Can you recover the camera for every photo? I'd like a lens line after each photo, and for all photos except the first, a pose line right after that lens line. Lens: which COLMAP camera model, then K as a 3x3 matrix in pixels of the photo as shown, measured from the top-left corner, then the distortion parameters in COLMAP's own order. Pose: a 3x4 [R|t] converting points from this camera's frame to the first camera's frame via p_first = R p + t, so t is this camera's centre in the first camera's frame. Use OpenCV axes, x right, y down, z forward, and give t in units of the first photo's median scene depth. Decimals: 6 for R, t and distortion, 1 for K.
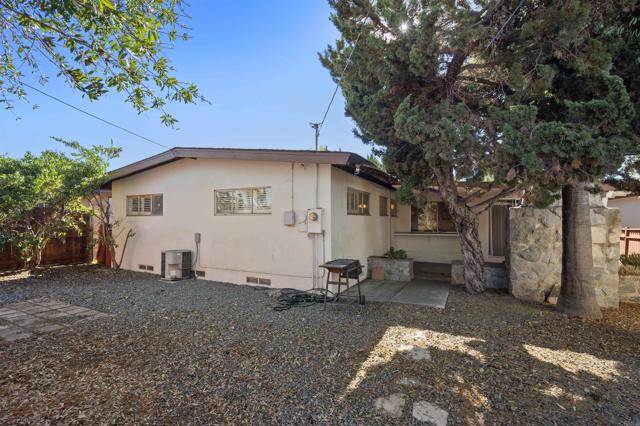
lens RADIAL K [[290.2, 0, 322.5], [0, 290.2, 216.8], [0, 0, 1]] dist [-0.000773, 0.000446]
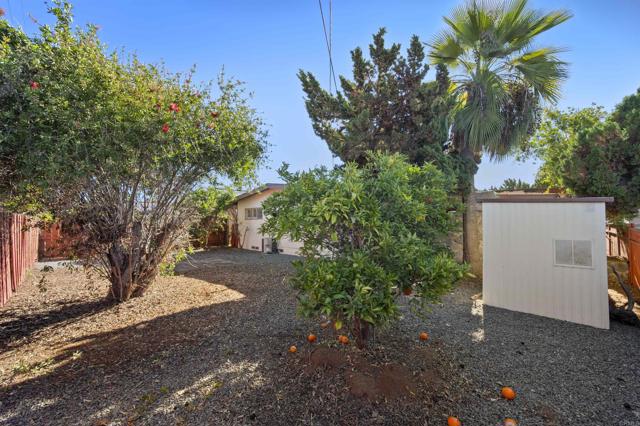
lens RADIAL K [[249.0, 0, 319.3], [0, 249.0, 216.2], [0, 0, 1]] dist [0.000707, -0.000237]
pose [[0.956361, -0.020203, -0.291488, 0.278702], [0.020887, 0.999782, -0.000763, -0.015410], [0.291440, -0.005358, 0.956574, -0.441435]]
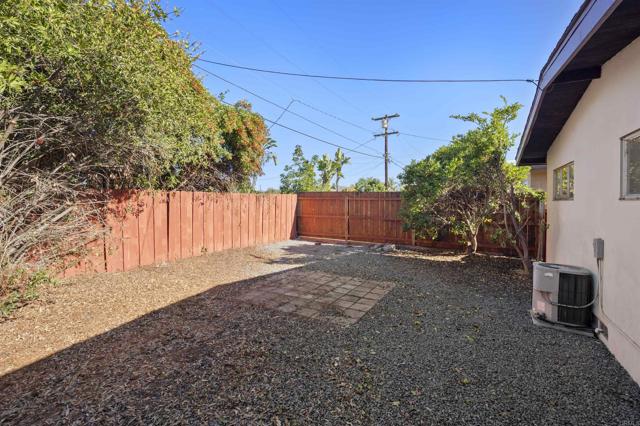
lens RADIAL K [[306.6, 0, 320.5], [0, 306.6, 207.6], [0, 0, 1]] dist [-0.004878, -0.000272]
pose [[-0.052012, 0.022285, -0.998398, 0.072750], [0.005466, 0.999742, 0.022030, -0.005215], [0.998631, -0.004311, -0.052121, 0.609171]]
